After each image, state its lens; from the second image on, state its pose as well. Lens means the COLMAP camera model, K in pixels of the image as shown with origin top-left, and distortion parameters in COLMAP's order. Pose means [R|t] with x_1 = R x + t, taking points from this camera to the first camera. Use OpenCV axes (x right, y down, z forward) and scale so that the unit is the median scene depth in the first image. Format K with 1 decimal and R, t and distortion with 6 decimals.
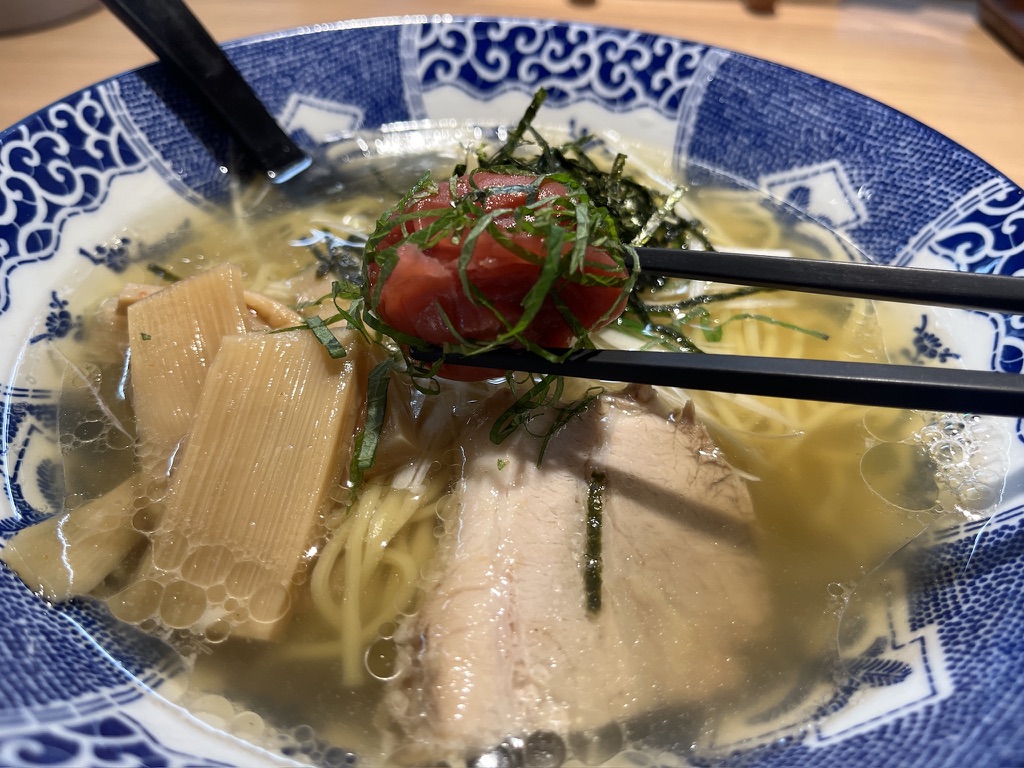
lens RADIAL K [[859.4, 0, 512.0], [0, 859.4, 384.0], [0, 0, 1]] dist [0.136811, -0.251654]
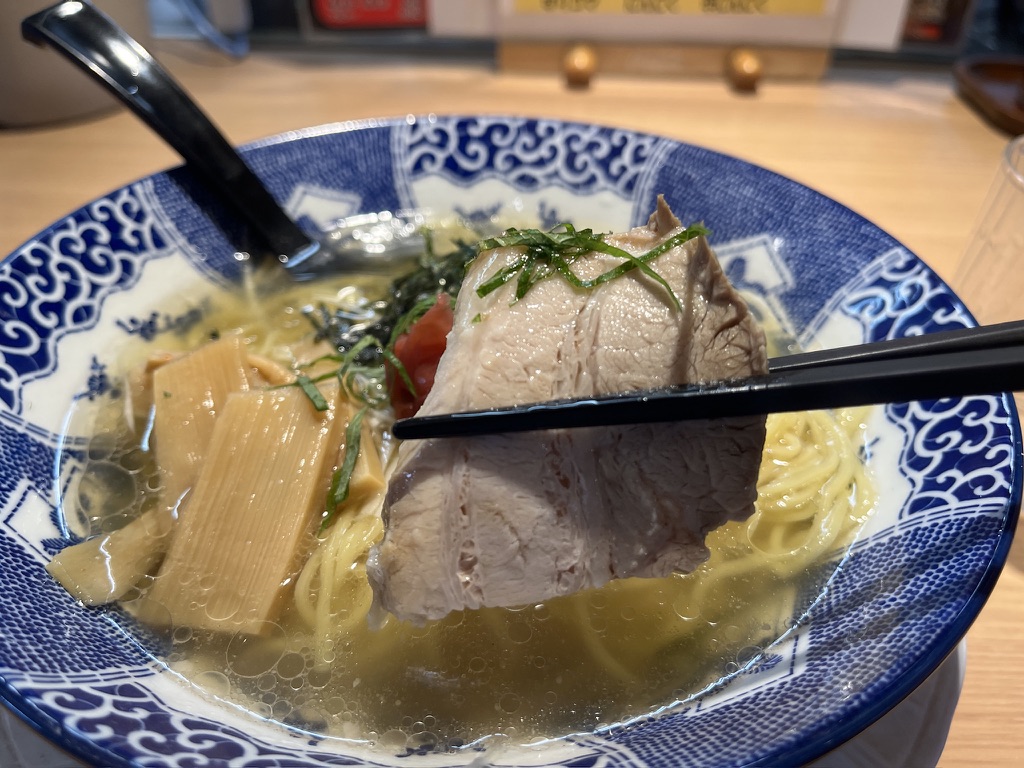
lens RADIAL K [[867.4, 0, 499.2], [0, 867.4, 381.5], [0, 0, 1]] dist [0.081682, -0.145526]
pose [[0.998876, -0.010377, -0.046248, 0.077466], [0.006874, 0.997140, -0.075269, 0.020928], [0.046897, 0.074866, 0.996090, -0.150819]]
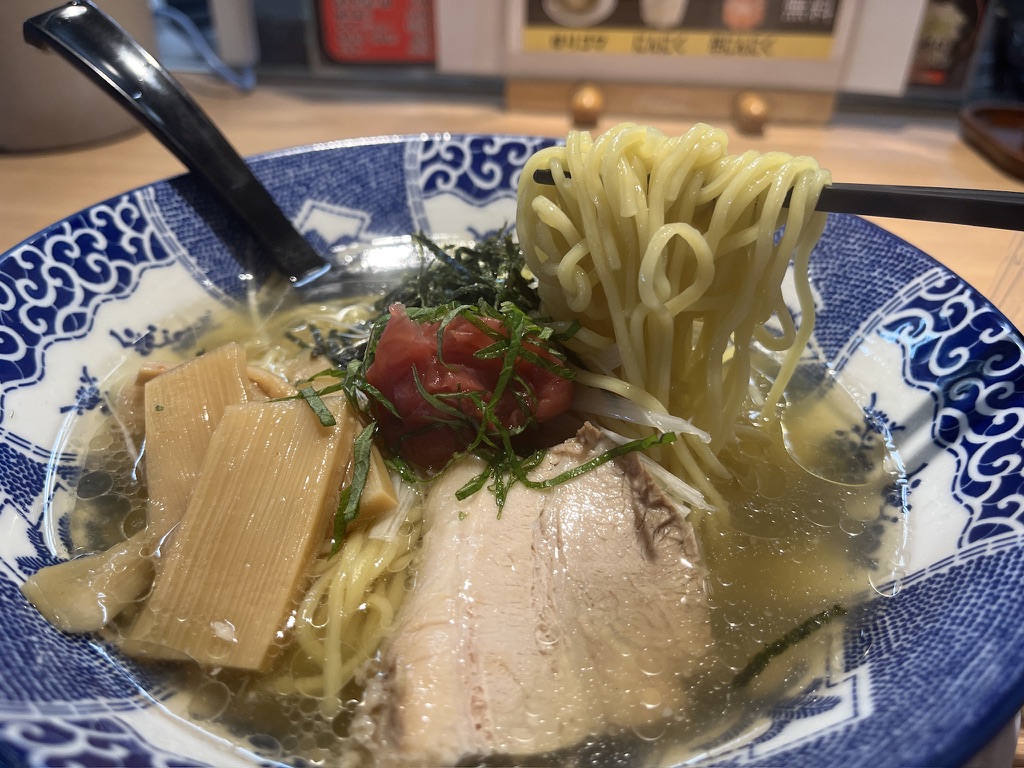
lens RADIAL K [[864.9, 0, 504.7], [0, 864.9, 375.5], [0, 0, 1]] dist [0.085253, -0.149305]
pose [[0.999464, 0.003516, -0.032556, 0.046254], [-0.007964, 0.990465, -0.137536, 0.050346], [0.031762, 0.137721, 0.989962, -0.082195]]
